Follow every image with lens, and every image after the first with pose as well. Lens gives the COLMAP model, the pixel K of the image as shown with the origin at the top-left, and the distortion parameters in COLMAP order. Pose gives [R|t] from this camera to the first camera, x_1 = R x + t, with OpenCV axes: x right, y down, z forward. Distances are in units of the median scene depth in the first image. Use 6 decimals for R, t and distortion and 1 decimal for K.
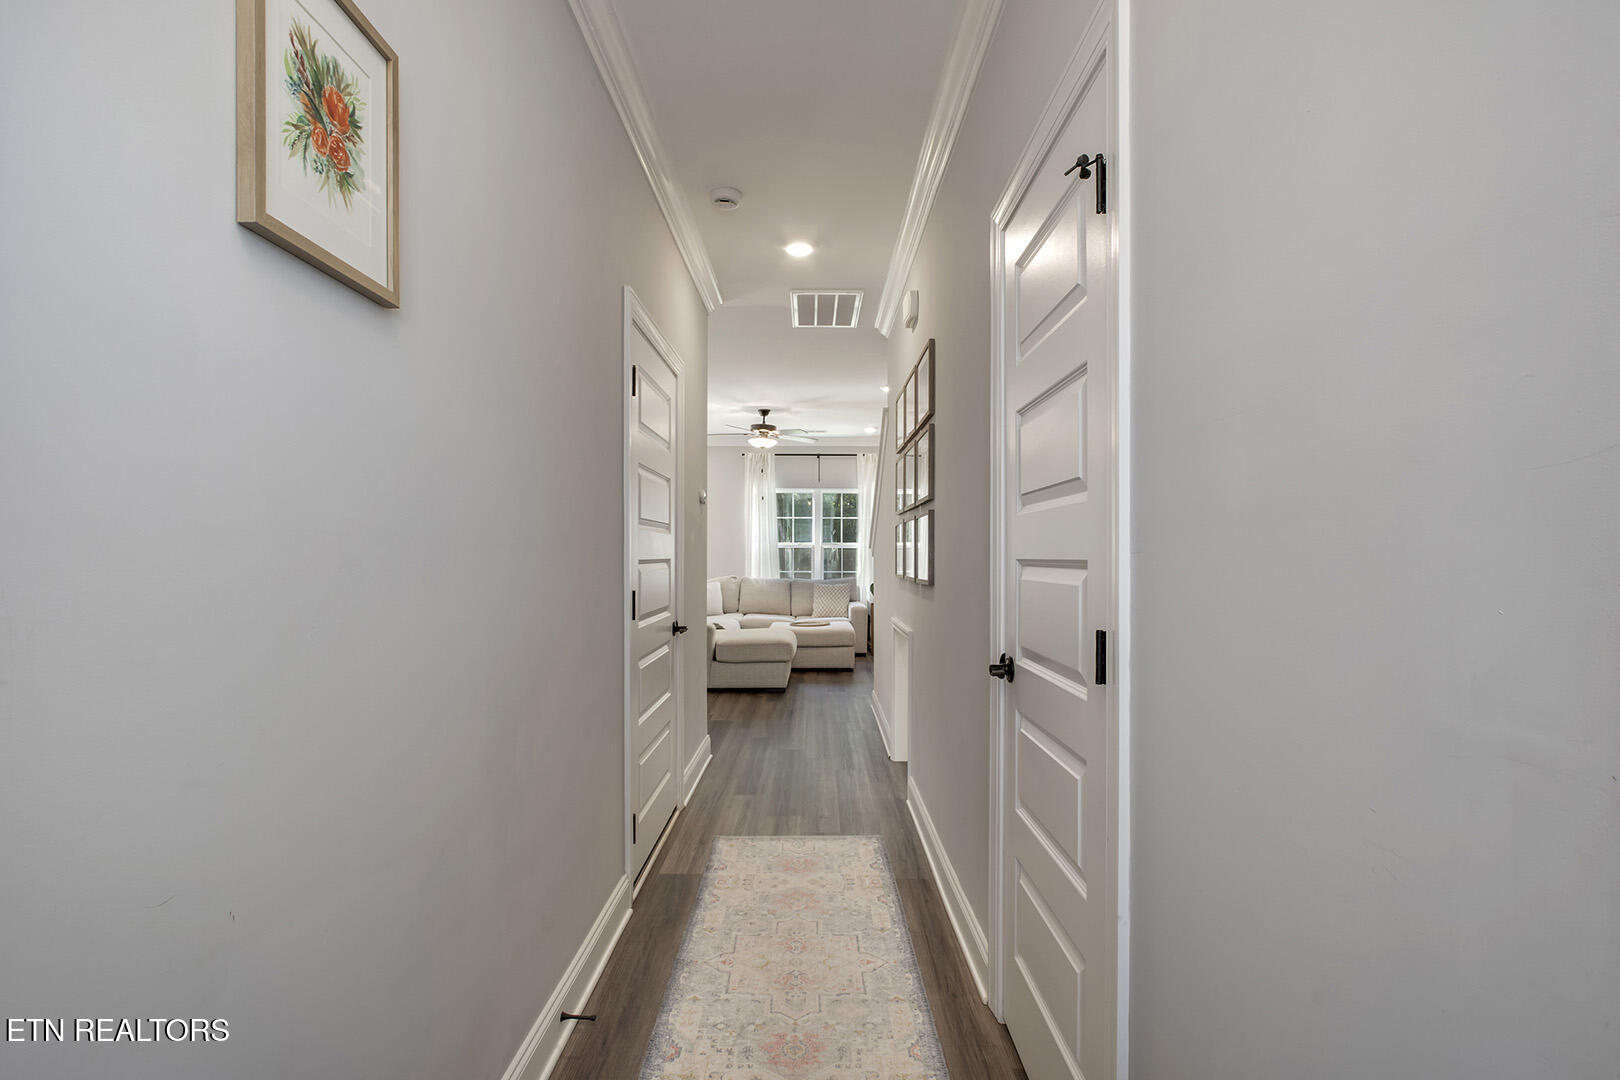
lens RADIAL K [[758.7, 0, 814.2], [0, 758.7, 552.5], [0, 0, 1]] dist [-0.017539, 0.000414]
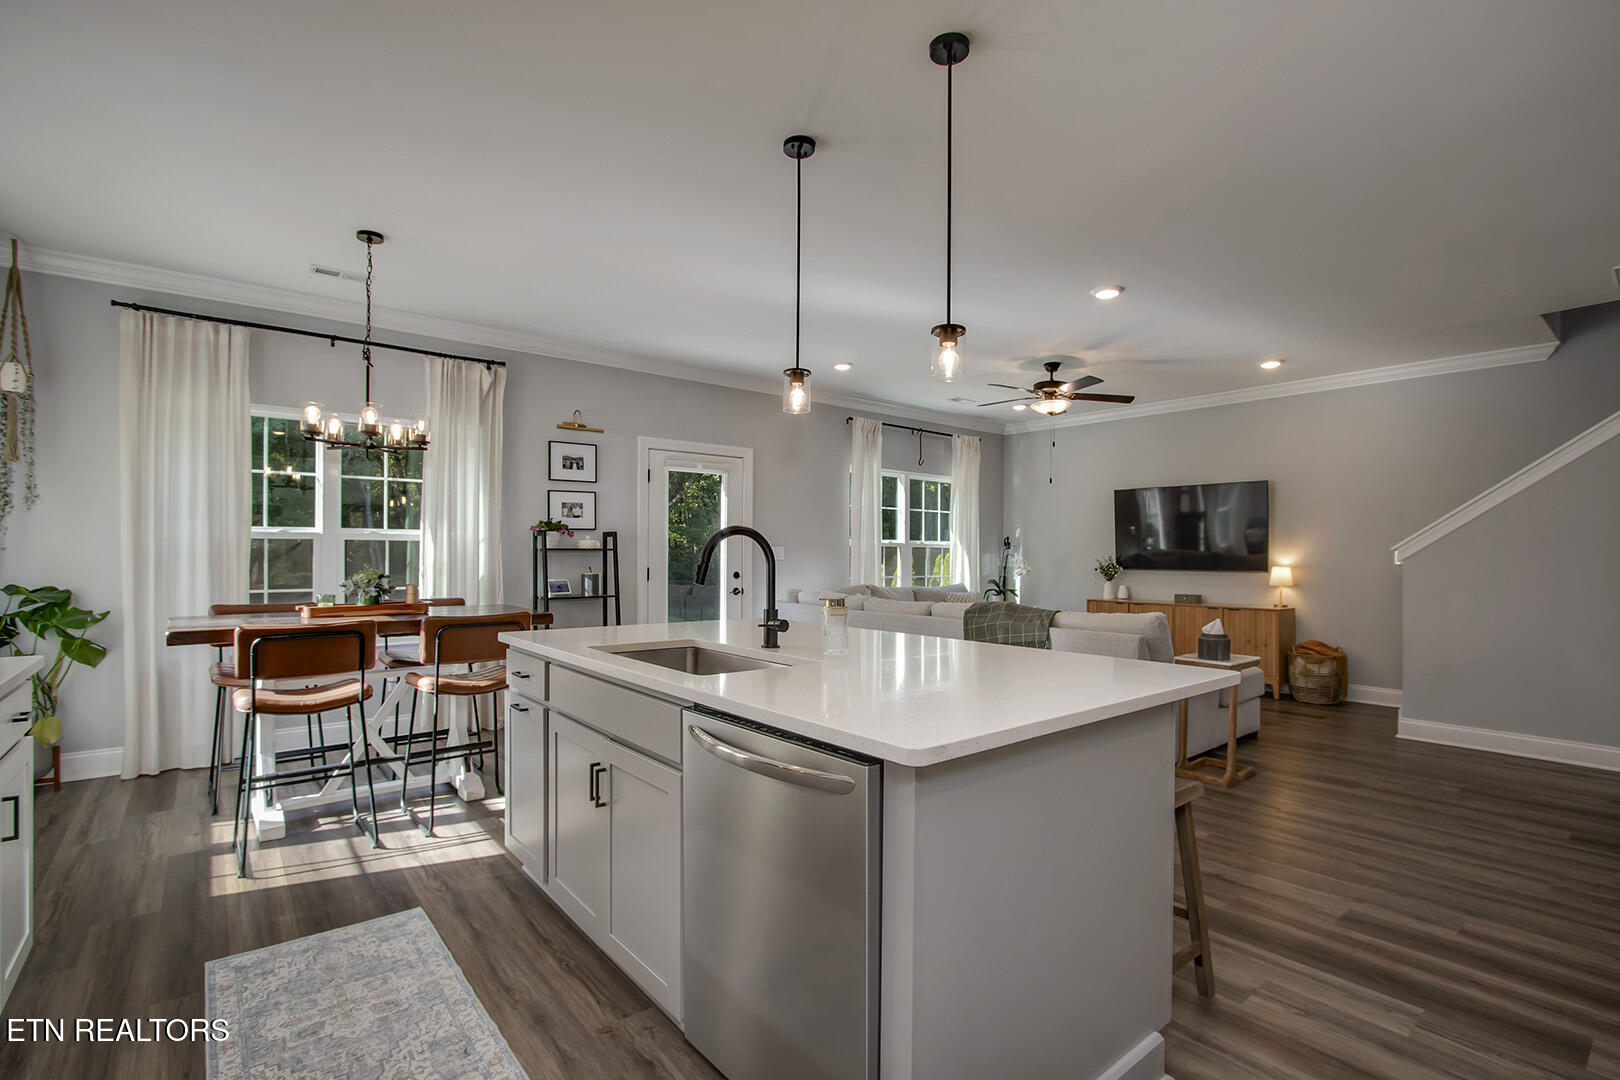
lens RADIAL K [[751.6, 0, 815.5], [0, 751.6, 550.8], [0, 0, 1]] dist [-0.013755, 0.000499]
pose [[0.776400, 0.002997, 0.630233, -0.588237], [-0.001830, 0.999995, -0.002500, -0.000319], [-0.630238, 0.000787, 0.776402, 0.469211]]
